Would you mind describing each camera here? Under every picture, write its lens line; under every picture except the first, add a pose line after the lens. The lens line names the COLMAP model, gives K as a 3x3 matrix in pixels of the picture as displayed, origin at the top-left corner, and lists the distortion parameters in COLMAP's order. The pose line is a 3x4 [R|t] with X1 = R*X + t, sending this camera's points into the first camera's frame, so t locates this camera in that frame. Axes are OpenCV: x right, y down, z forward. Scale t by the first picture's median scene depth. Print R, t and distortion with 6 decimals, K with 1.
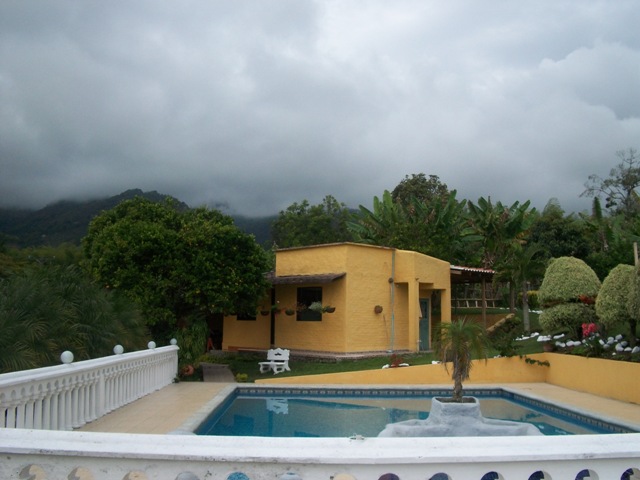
lens RADIAL K [[651.8, 0, 320.0], [0, 651.8, 240.0], [0, 0, 1]] dist [-0.126210, 0.002261]
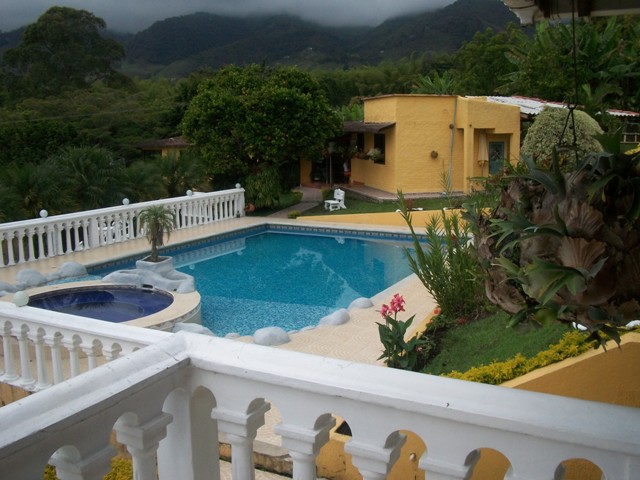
lens RADIAL K [[651.8, 0, 320.0], [0, 651.8, 240.0], [0, 0, 1]] dist [-0.126210, 0.002261]
pose [[0.872019, 0.062780, -0.485429, 0.485921], [0.079563, 0.960371, 0.267129, -0.063057], [0.482962, -0.271564, 0.832467, -0.025492]]
